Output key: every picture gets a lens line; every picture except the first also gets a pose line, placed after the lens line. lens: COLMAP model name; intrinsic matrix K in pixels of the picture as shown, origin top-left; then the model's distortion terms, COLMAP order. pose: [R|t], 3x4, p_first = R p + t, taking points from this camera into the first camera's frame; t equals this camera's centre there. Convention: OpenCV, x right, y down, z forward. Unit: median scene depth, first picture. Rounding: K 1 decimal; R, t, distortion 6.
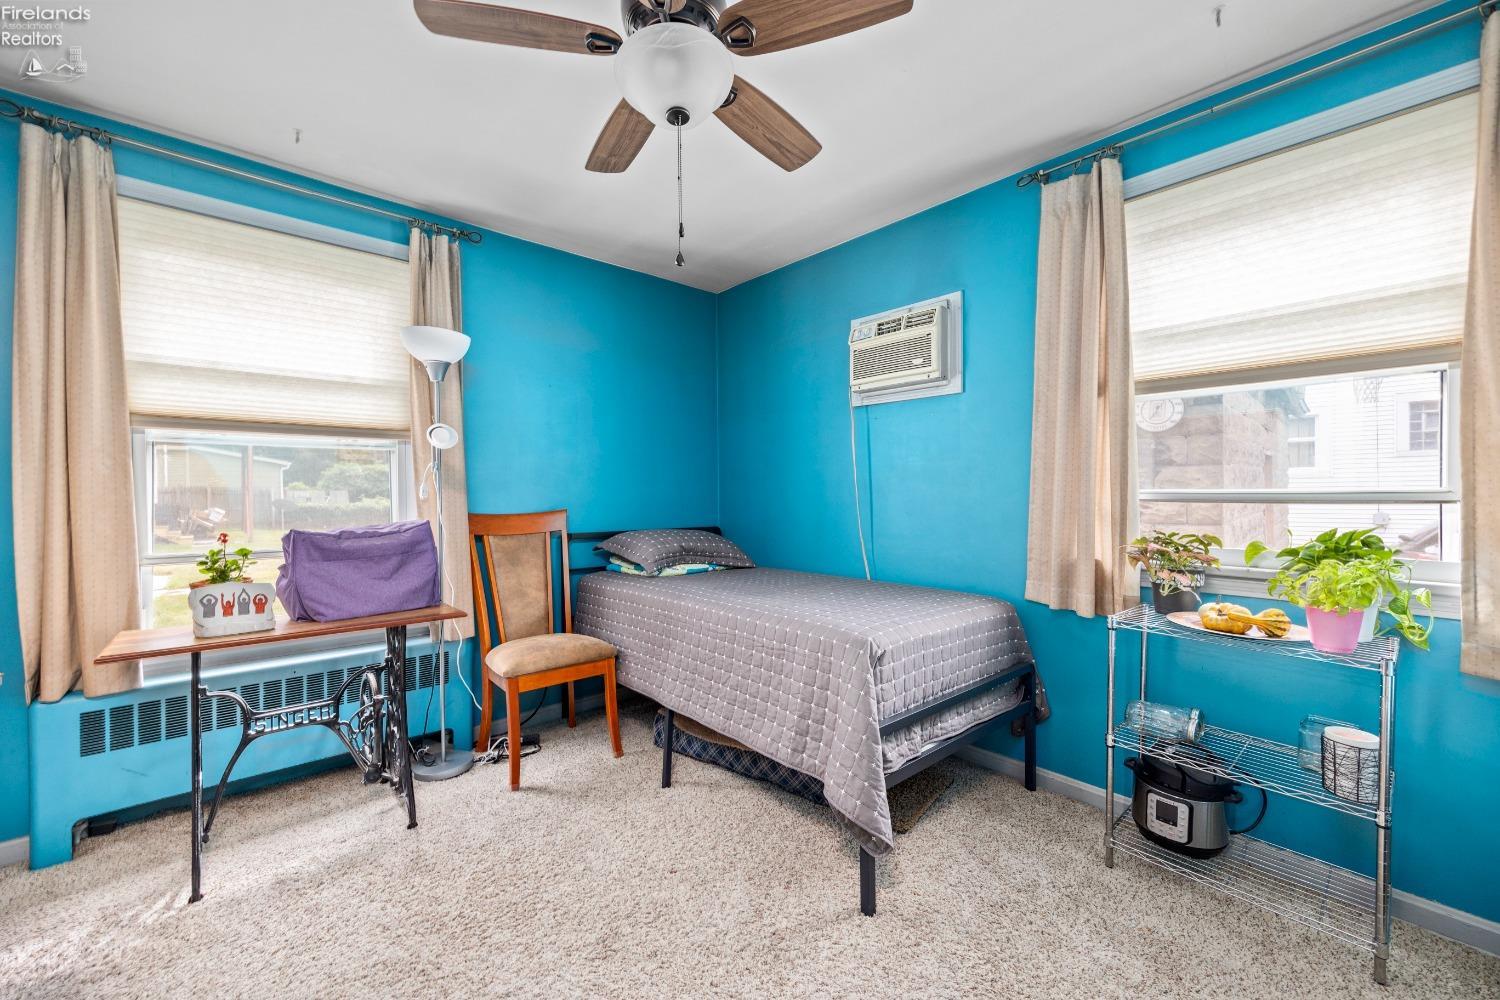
lens RADIAL K [[604.0, 0, 750.0], [0, 604.0, 500.0], [0, 0, 1]] dist [-0.000035, -0.000085]
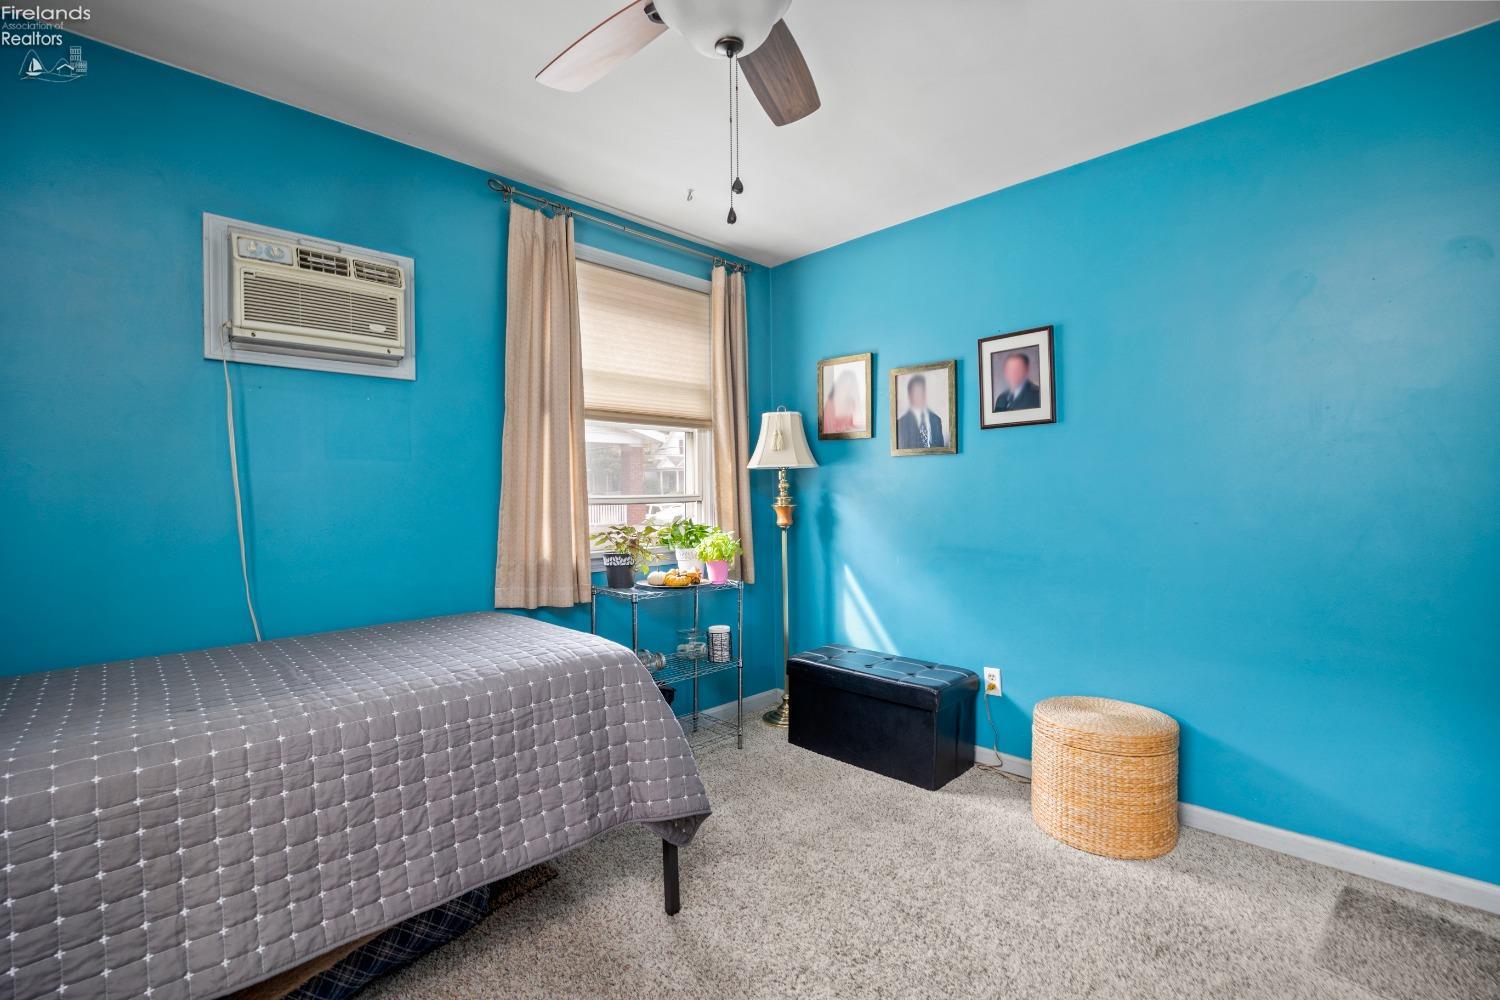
lens RADIAL K [[669.9, 0, 750.0], [0, 669.9, 500.0], [0, 0, 1]] dist [-0.002165, -0.000645]
pose [[-0.053179, -0.000034, 0.998585, -0.681191], [0.026931, 0.999636, 0.001468, -0.001301], [-0.998222, 0.026971, -0.053158, 0.669341]]
